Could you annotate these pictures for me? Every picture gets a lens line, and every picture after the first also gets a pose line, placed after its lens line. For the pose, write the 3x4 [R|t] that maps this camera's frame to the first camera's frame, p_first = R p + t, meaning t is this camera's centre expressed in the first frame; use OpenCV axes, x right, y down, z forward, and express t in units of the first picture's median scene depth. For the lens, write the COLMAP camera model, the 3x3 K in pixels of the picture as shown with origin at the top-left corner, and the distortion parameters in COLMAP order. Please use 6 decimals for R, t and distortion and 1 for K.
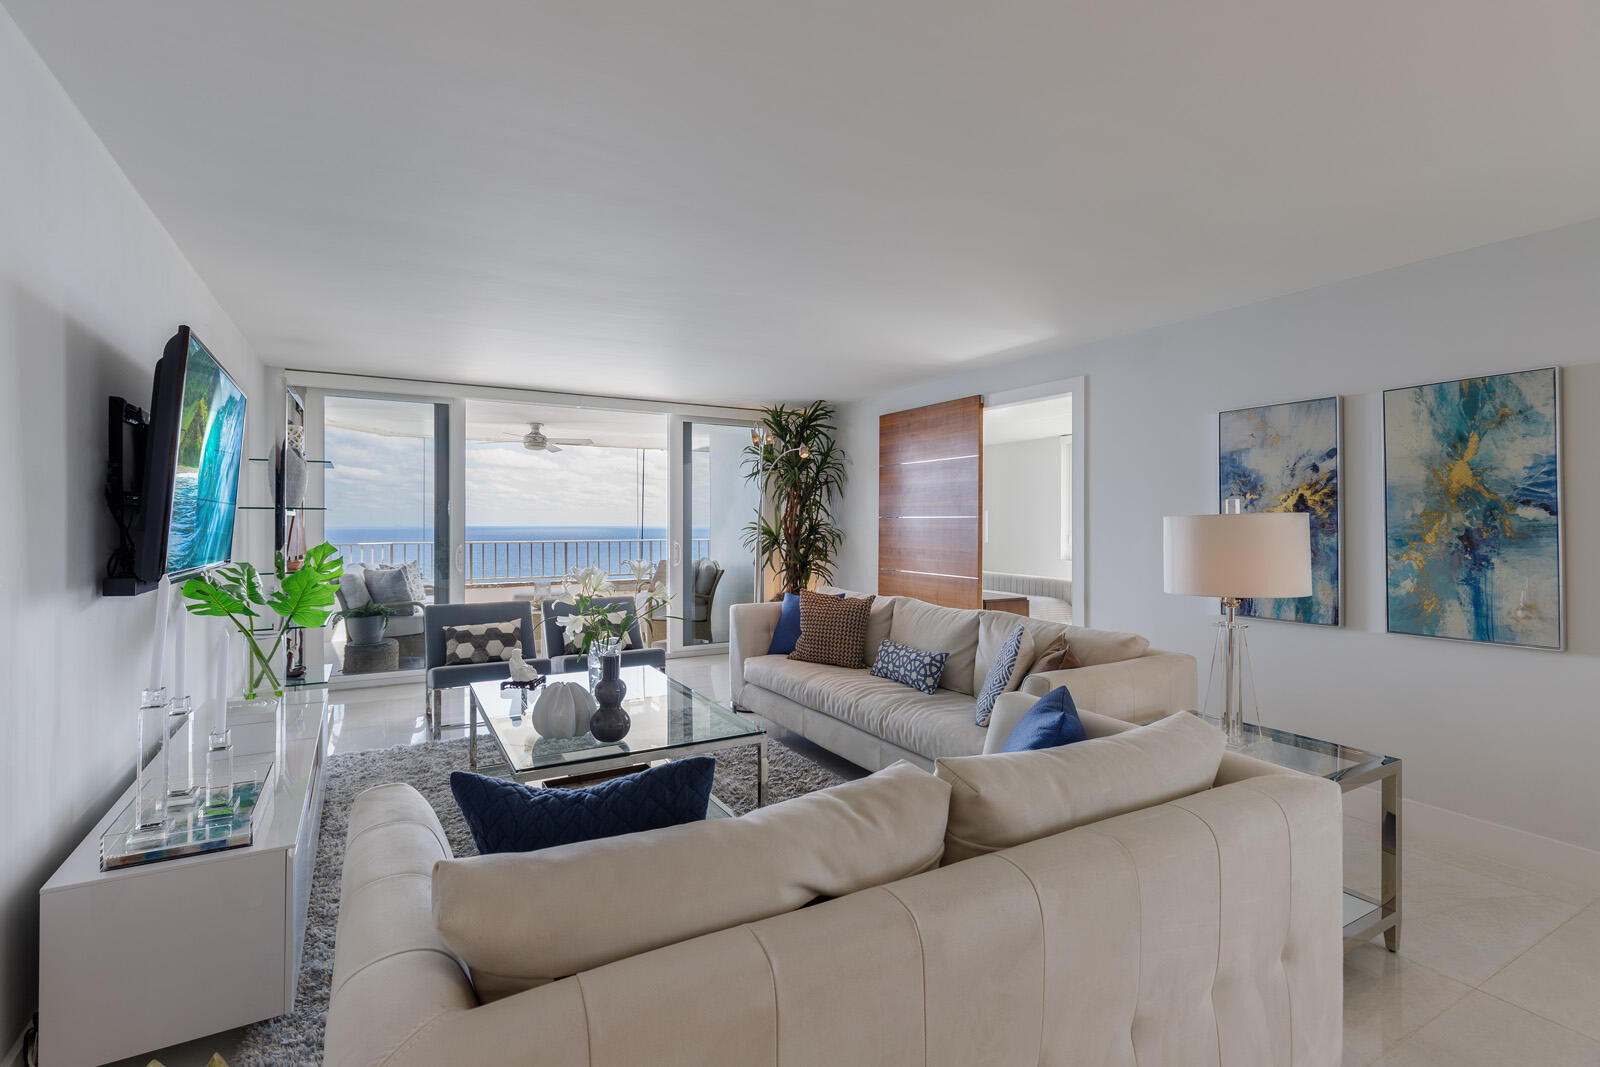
lens RADIAL K [[726.0, 0, 744.3], [0, 726.0, 517.1], [0, 0, 1]] dist [0.011075, -0.001229]
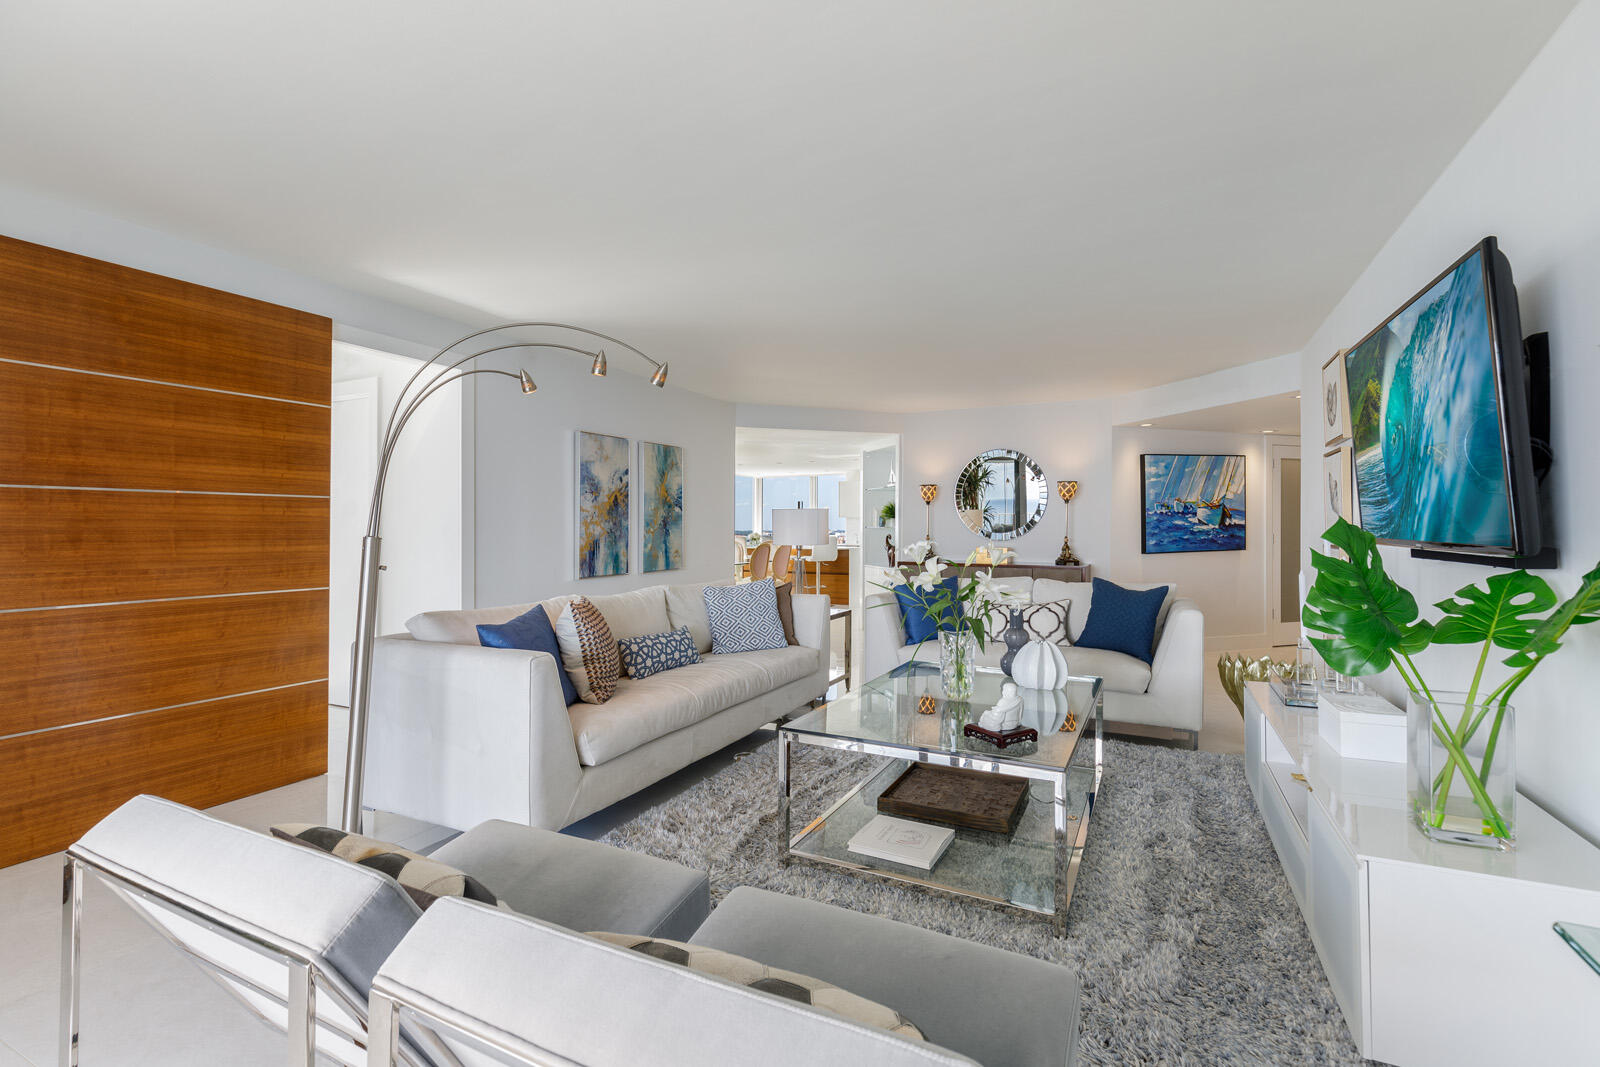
lens RADIAL K [[726.0, 0, 825.9], [0, 726.0, 521.1], [0, 0, 1]] dist [0.011075, -0.001229]
pose [[-0.623720, 0.007254, 0.781614, -0.795763], [-0.004255, 0.999911, -0.012676, 0.045888], [-0.781636, -0.011232, -0.623633, 1.685027]]
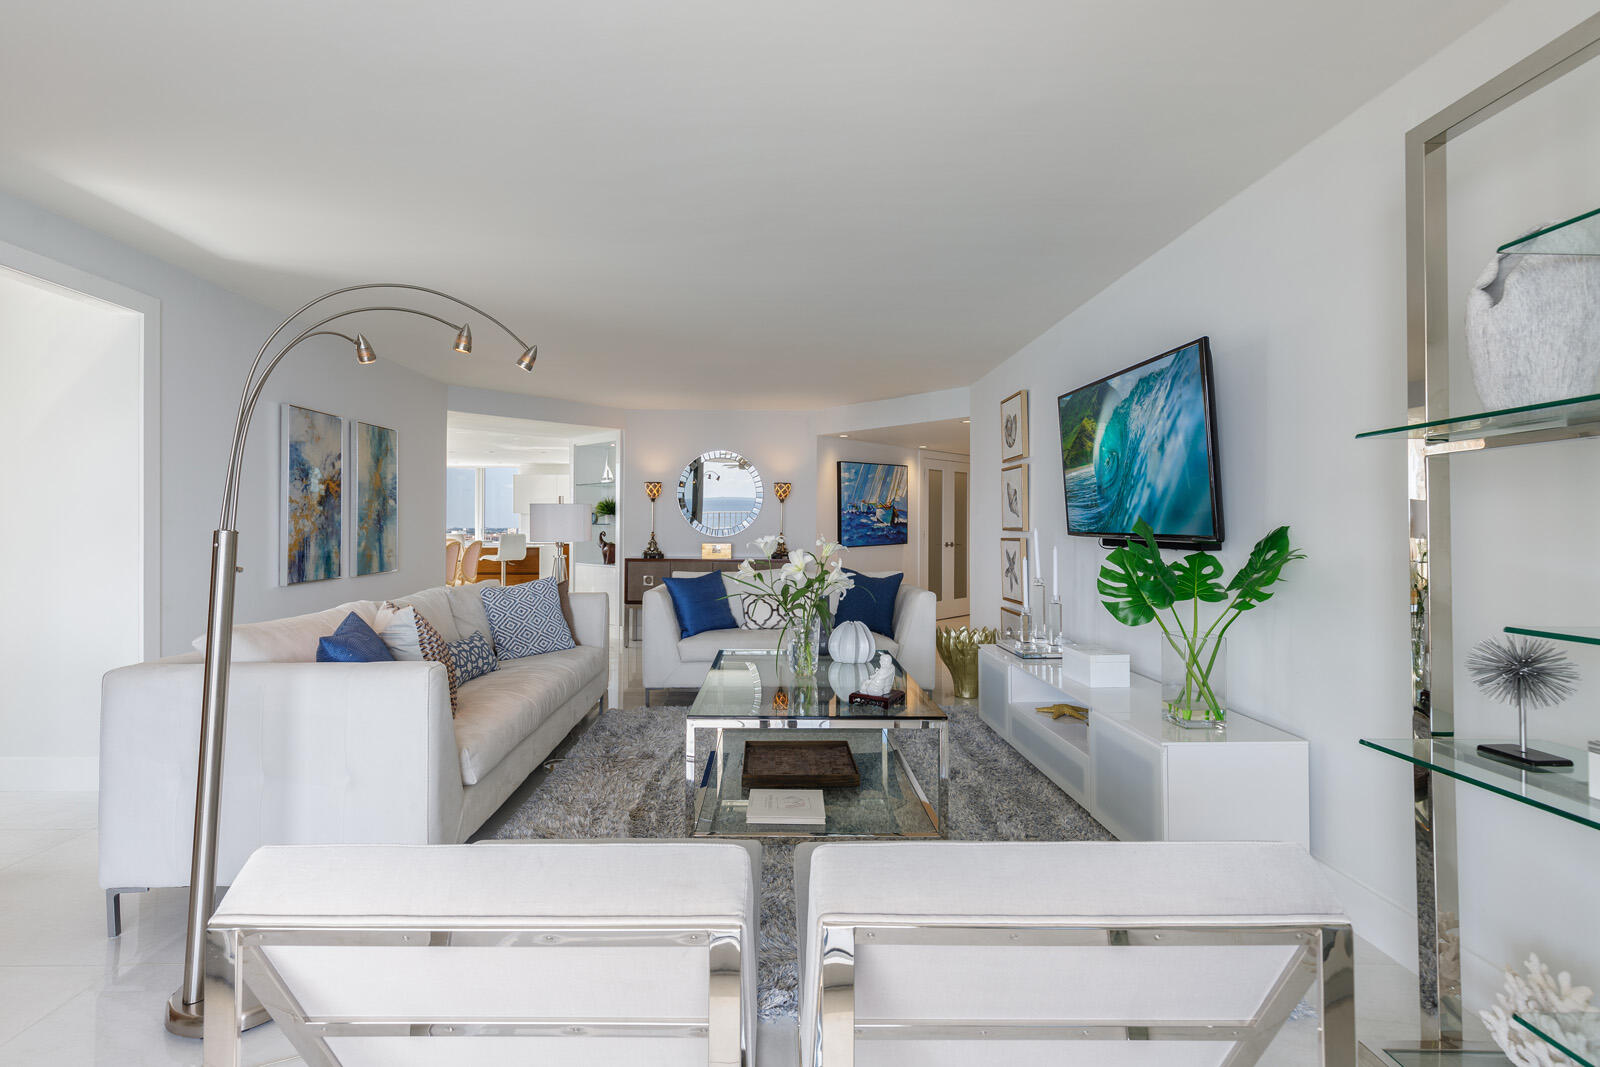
lens RADIAL K [[726.0, 0, 800.3], [0, 726.0, 522.0], [0, 0, 1]] dist [0.011075, -0.001229]
pose [[-0.910863, -0.000118, 0.412709, -0.598226], [-0.005039, 0.999929, -0.010835, 0.051021], [-0.412679, -0.011949, -0.910798, 1.918850]]
